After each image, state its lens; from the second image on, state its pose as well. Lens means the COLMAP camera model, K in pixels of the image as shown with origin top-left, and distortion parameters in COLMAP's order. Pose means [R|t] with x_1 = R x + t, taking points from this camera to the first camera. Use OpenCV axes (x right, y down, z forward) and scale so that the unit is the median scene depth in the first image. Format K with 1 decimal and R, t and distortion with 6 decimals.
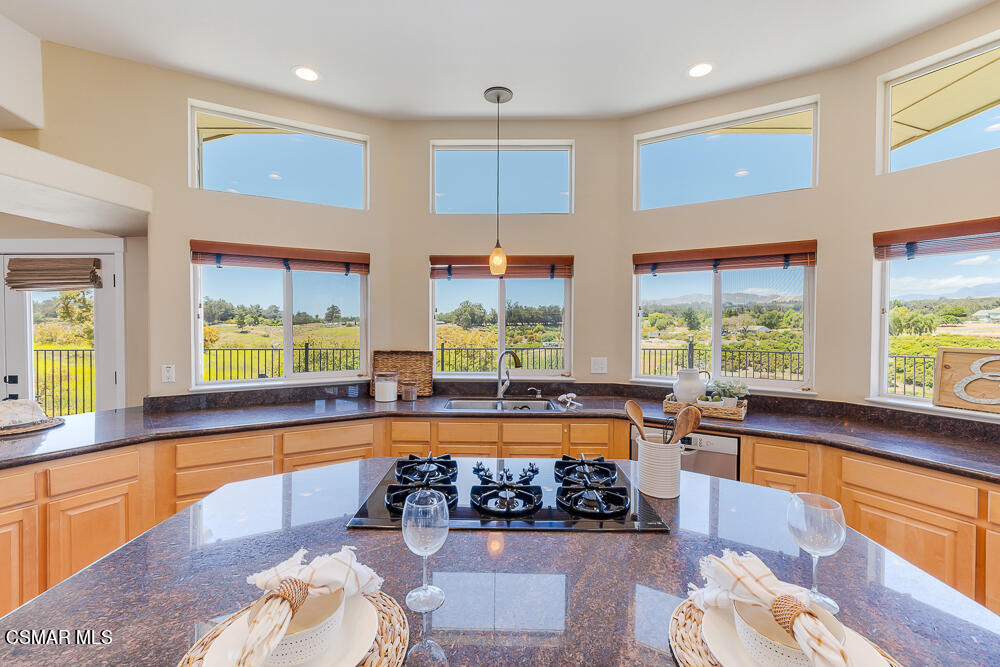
lens RADIAL K [[424.5, 0, 494.7], [0, 424.5, 322.1], [0, 0, 1]] dist [0.000952, 0.000183]
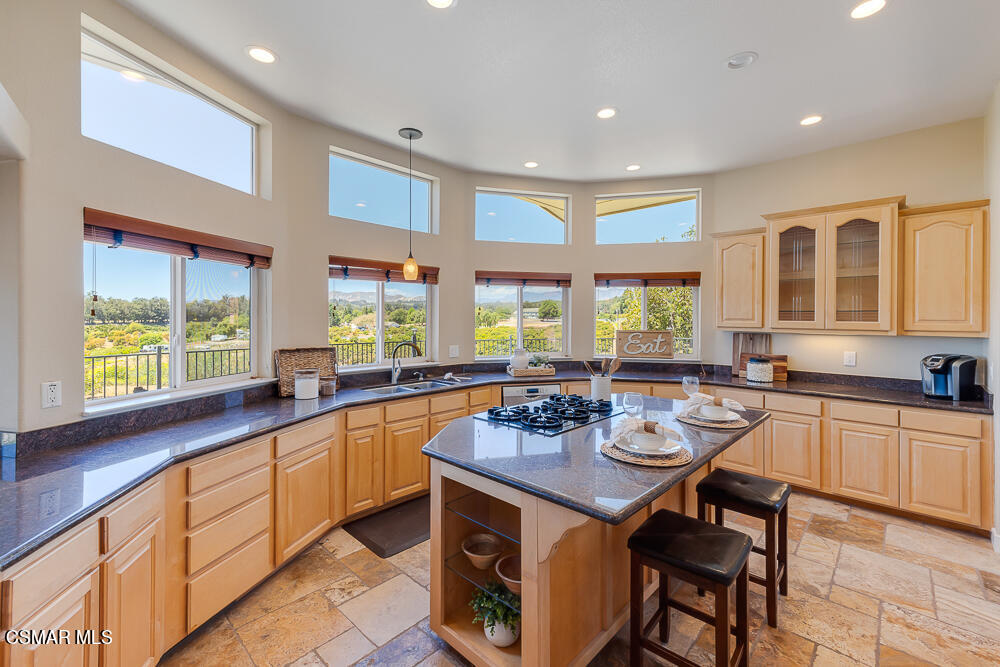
lens RADIAL K [[428.0, 0, 500.0], [0, 428.0, 315.3], [0, 0, 1]] dist [0.000089, -0.000060]
pose [[0.674399, 0.002622, 0.738362, -0.667259], [0.003153, 0.999974, -0.006430, -0.001810], [-0.738360, 0.006665, 0.674374, -0.015794]]
